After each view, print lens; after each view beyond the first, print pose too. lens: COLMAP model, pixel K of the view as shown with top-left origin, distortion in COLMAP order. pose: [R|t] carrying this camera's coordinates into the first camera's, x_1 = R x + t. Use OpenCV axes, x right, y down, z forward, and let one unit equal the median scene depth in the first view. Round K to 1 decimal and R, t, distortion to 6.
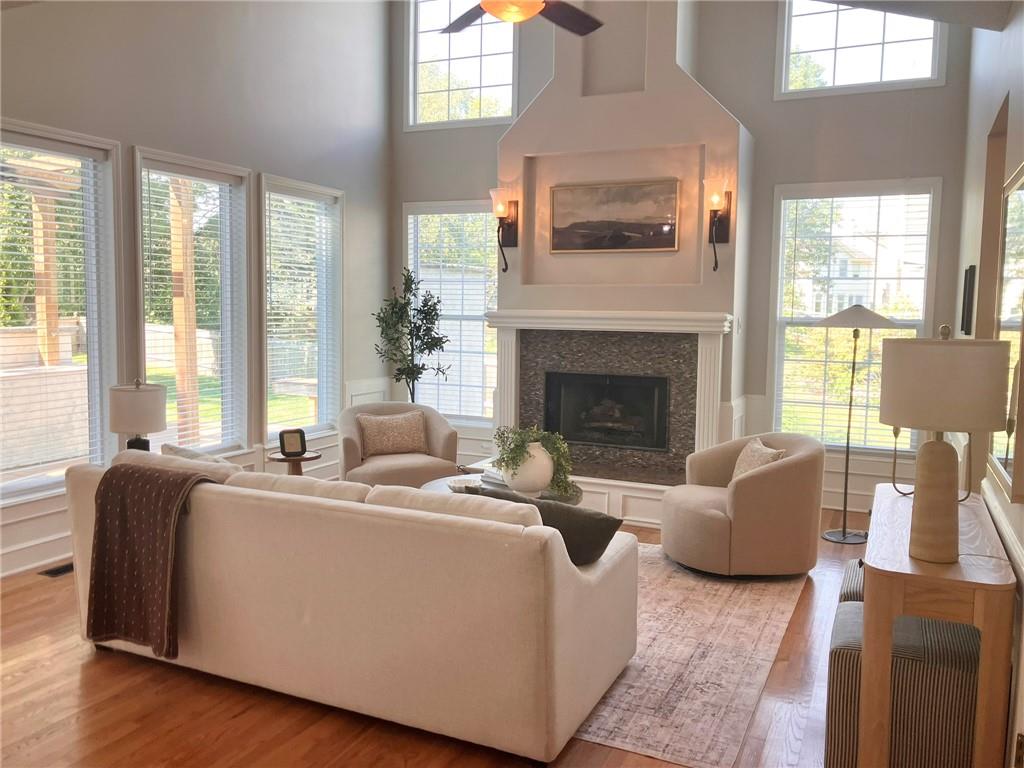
lens RADIAL K [[837.9, 0, 503.1], [0, 837.9, 385.7], [0, 0, 1]] dist [0.046758, -0.060870]
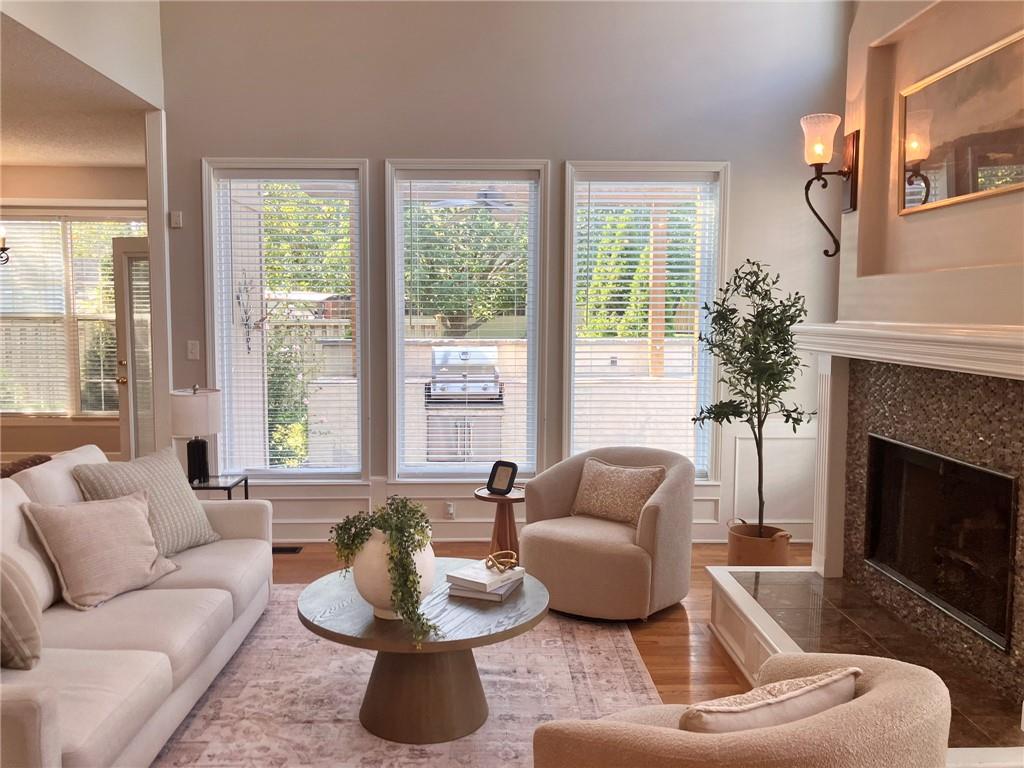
lens RADIAL K [[837.9, 0, 499.7], [0, 837.9, 379.9], [0, 0, 1]] dist [0.046758, -0.060870]
pose [[0.447635, 0.062637, -0.892020, 0.456701], [-0.084400, 0.996050, 0.027588, -0.049877], [0.890225, 0.062937, 0.451153, 0.569172]]
